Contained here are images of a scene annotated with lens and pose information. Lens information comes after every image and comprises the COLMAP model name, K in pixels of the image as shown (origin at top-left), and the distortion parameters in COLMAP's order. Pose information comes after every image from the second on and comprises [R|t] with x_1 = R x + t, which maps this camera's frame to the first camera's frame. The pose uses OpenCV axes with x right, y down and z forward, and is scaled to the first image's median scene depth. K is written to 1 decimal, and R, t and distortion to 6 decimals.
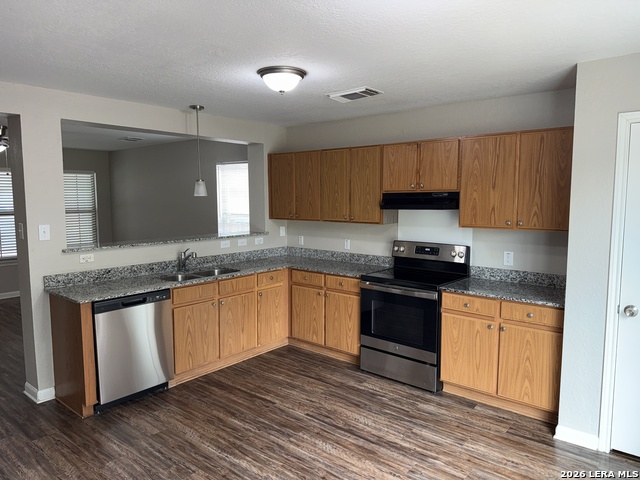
lens RADIAL K [[455.7, 0, 323.8], [0, 455.7, 237.0], [0, 0, 1]] dist [0.038289, -0.031879]
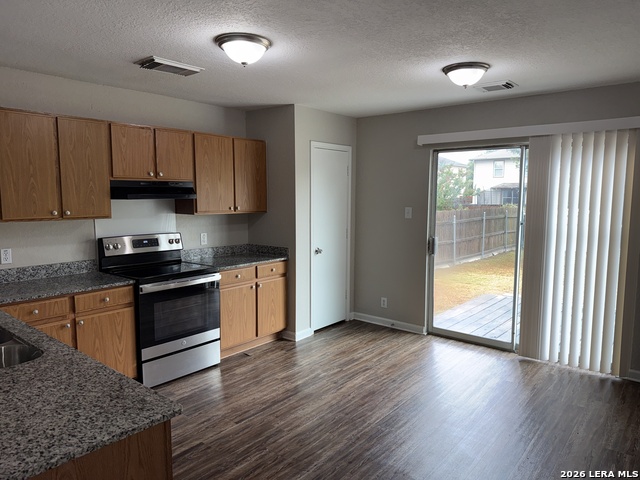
lens RADIAL K [[455.7, 0, 321.9], [0, 455.7, 243.0], [0, 0, 1]] dist [0.038289, -0.031879]
pose [[-0.019899, -0.108011, 0.993950, -0.898419], [0.086979, 0.990191, 0.109344, -0.052556], [-0.996011, 0.088628, -0.010309, 0.797862]]
